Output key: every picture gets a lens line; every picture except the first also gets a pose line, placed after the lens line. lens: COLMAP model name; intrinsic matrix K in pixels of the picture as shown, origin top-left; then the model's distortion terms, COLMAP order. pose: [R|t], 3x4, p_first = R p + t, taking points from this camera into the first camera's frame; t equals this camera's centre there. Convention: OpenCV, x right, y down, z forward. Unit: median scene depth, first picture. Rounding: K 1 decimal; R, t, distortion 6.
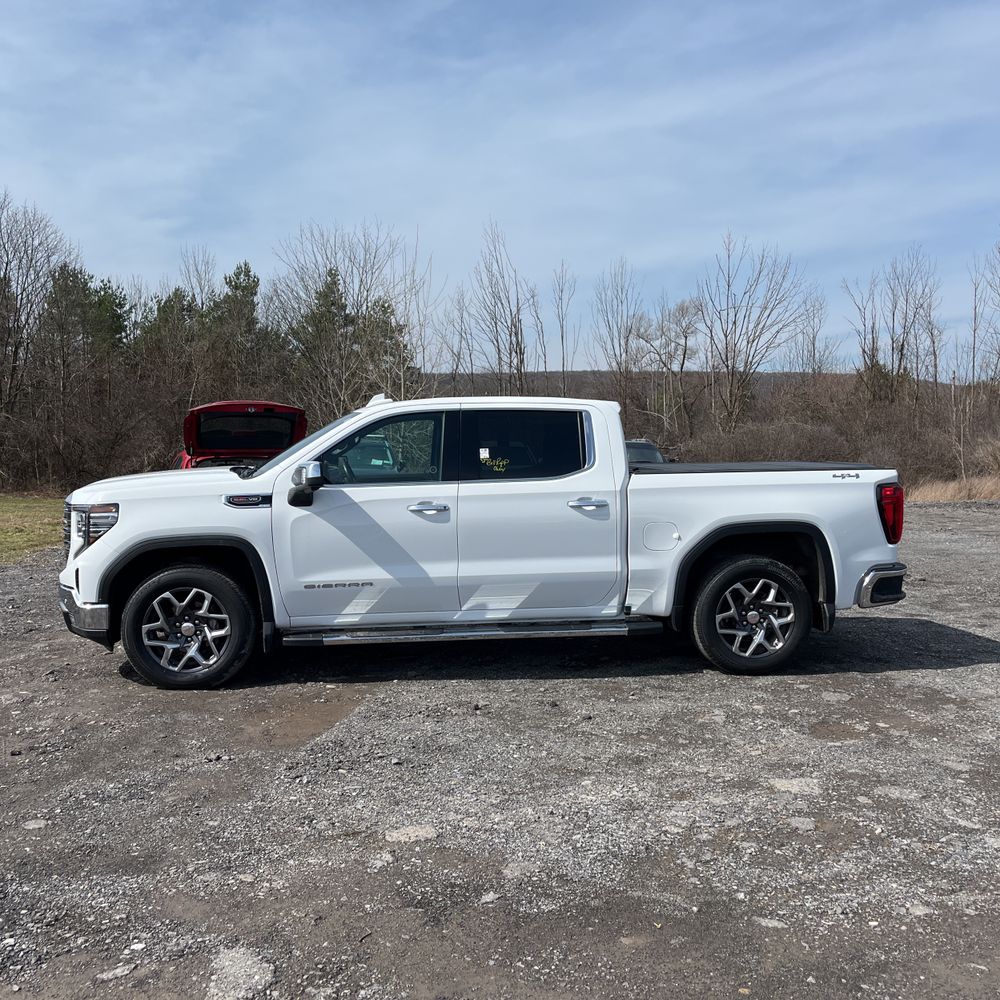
lens RADIAL K [[1002.3, 0, 508.9], [0, 1002.3, 509.1], [0, 0, 1]] dist [0.067593, 0.000000]
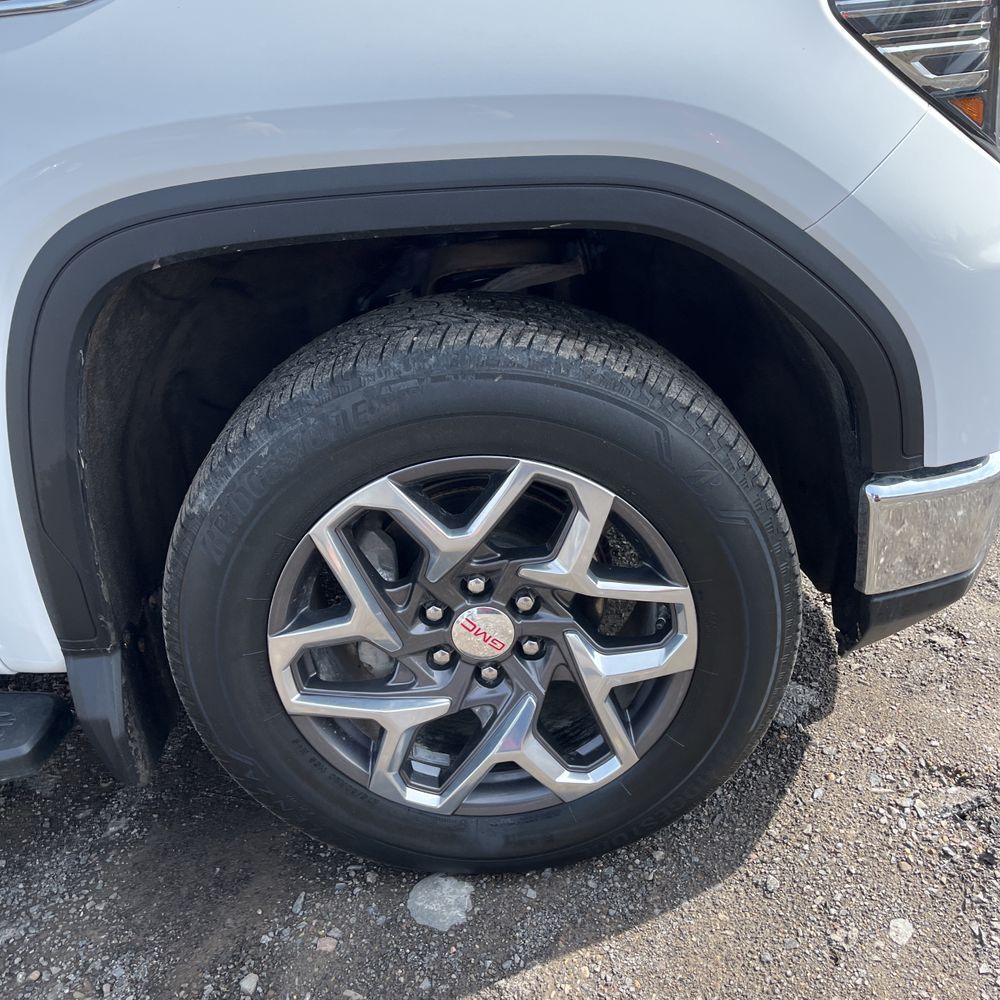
lens RADIAL K [[1009.5, 0, 499.7], [0, 1009.5, 496.8], [0, 0, 1]] dist [0.028781, 0.000000]
pose [[0.996020, 0.028357, -0.084497, -0.284018], [0.006985, 0.920289, 0.391176, 0.012536], [0.088854, -0.390210, 0.916429, 0.784905]]
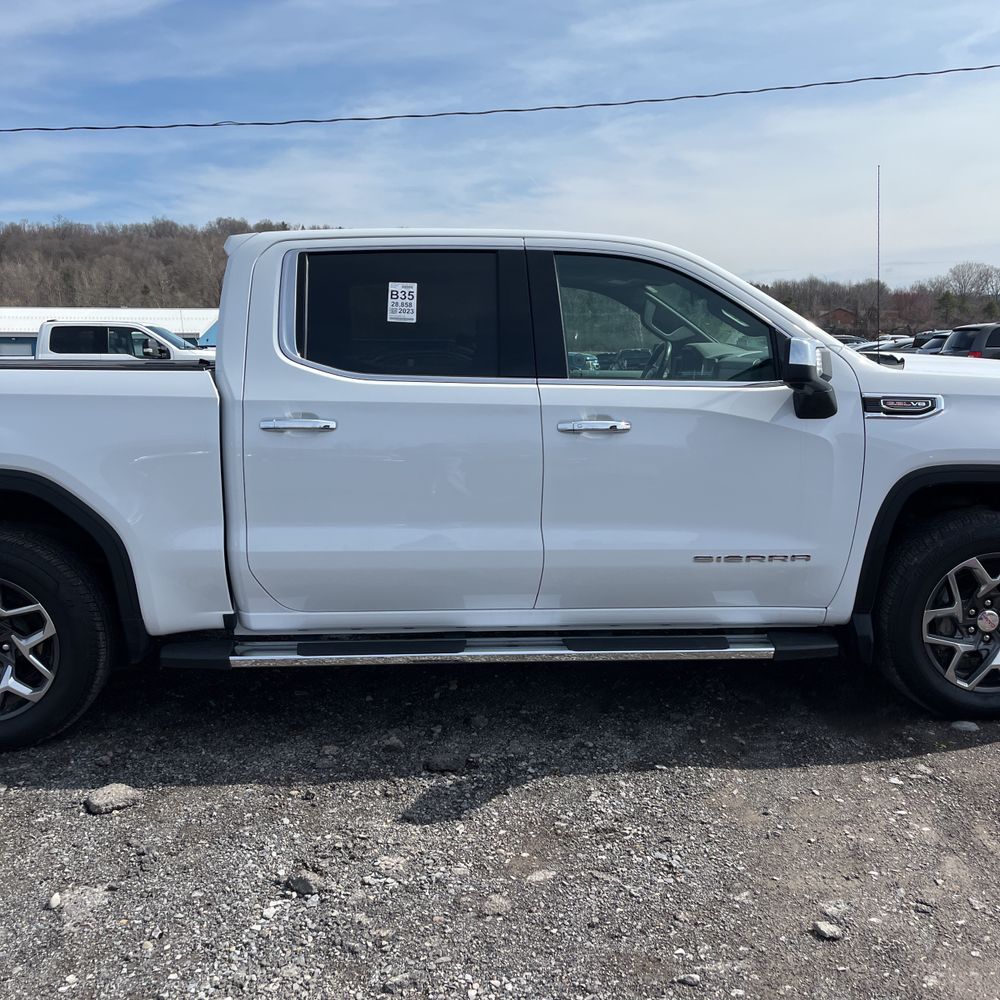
lens RADIAL K [[1009.5, 0, 520.0], [0, 1009.5, 497.5], [0, 0, 1]] dist [0.028781, 0.000000]
pose [[0.995282, 0.089430, -0.037631, -0.549658], [-0.086406, 0.993396, 0.075488, 0.024111], [0.044133, -0.071880, 0.996436, 0.377638]]
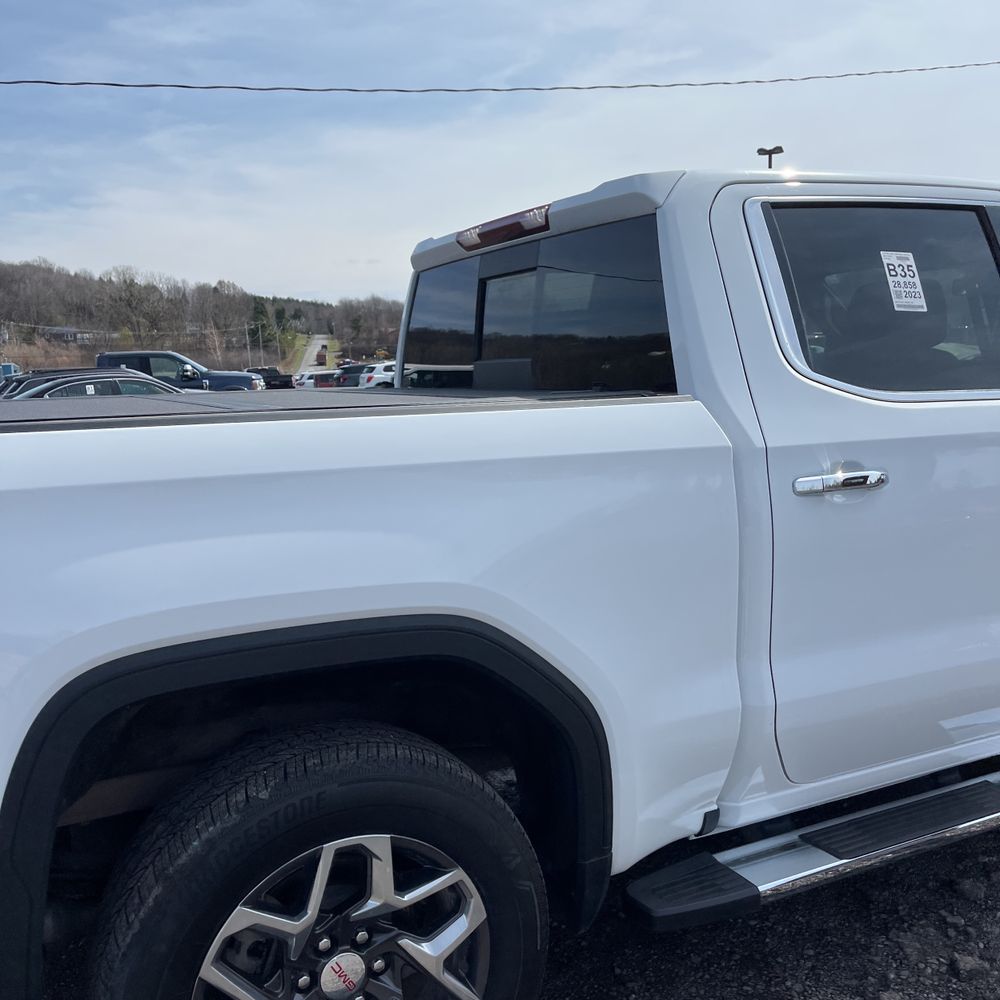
lens RADIAL K [[1009.5, 0, 505.8], [0, 1009.5, 495.7], [0, 0, 1]] dist [0.028781, 0.000000]
pose [[0.937341, 0.001901, 0.348408, -0.901173], [-0.016137, 0.999149, 0.037963, 0.030457], [-0.348039, -0.041206, 0.936574, 0.637504]]
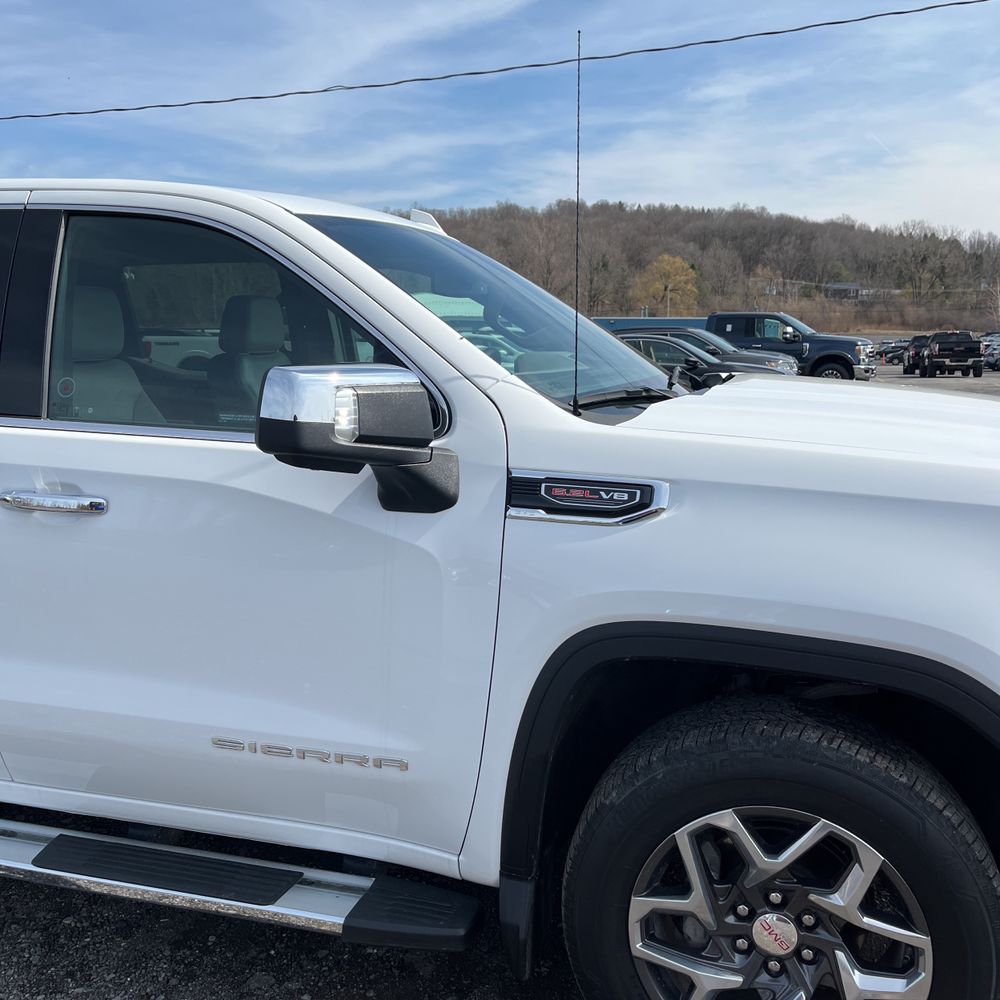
lens RADIAL K [[1009.5, 0, 501.2], [0, 1009.5, 490.1], [0, 0, 1]] dist [0.028781, 0.000000]
pose [[0.921541, 0.149275, -0.358440, -0.290061], [-0.111841, 0.986070, 0.123118, -0.035457], [0.371826, -0.073370, 0.925399, 0.671245]]
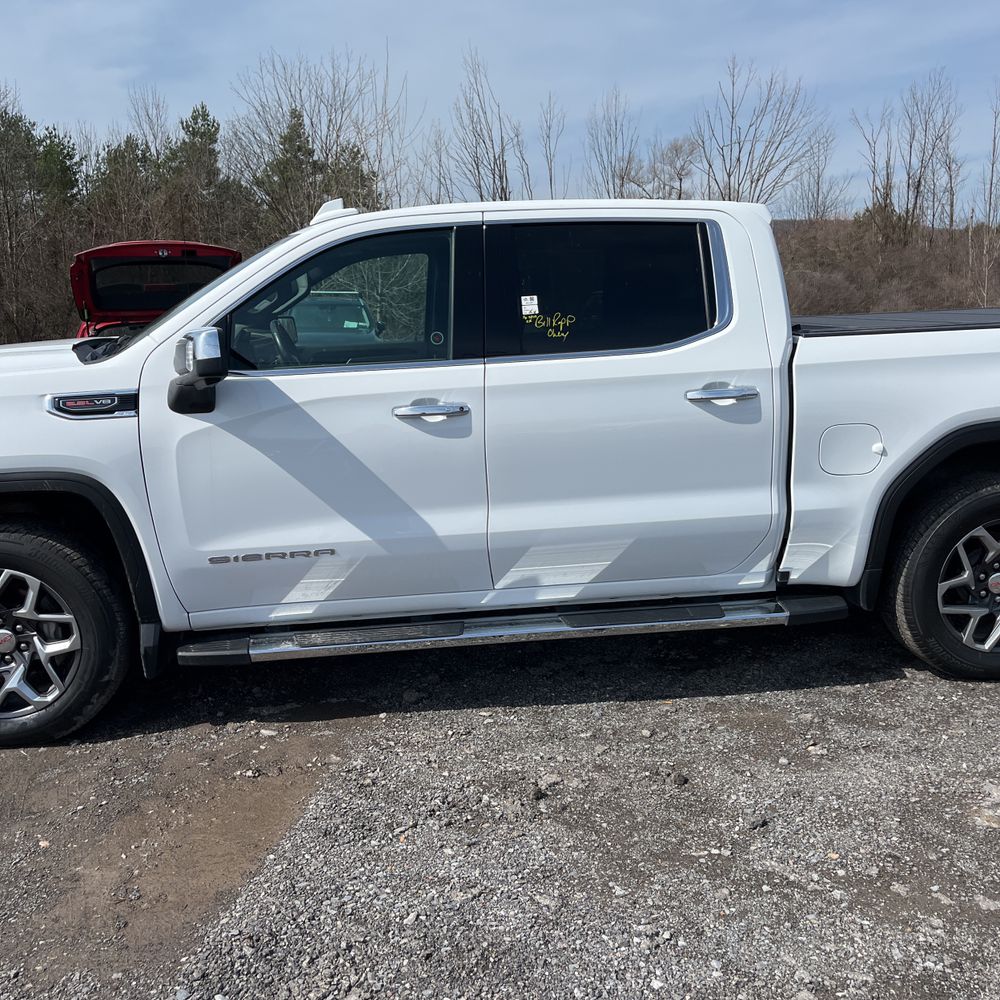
lens RADIAL K [[1009.5, 0, 498.2], [0, 1009.5, 506.5], [0, 0, 1]] dist [0.028781, 0.000000]
pose [[0.999724, -0.023263, 0.003418, -0.045597], [0.022590, 0.990610, 0.134840, -0.021514], [-0.006523, -0.134725, 0.990862, 0.436810]]
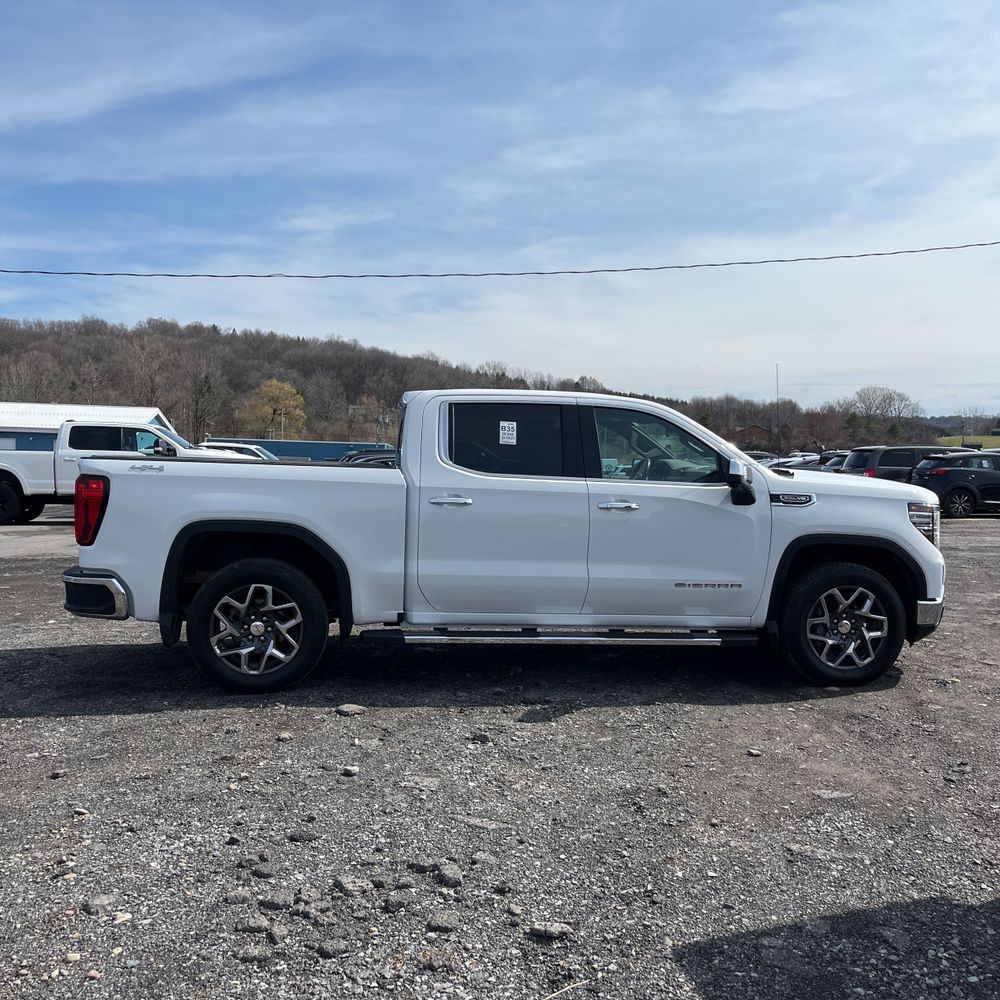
lens RADIAL K [[1009.5, 0, 505.2], [0, 1009.5, 495.6], [0, 0, 1]] dist [0.028781, 0.000000]
pose [[0.993869, 0.109629, 0.014356, -0.653021], [-0.109060, 0.993392, -0.035744, 0.058669], [-0.018180, 0.033959, 0.999258, -0.012789]]
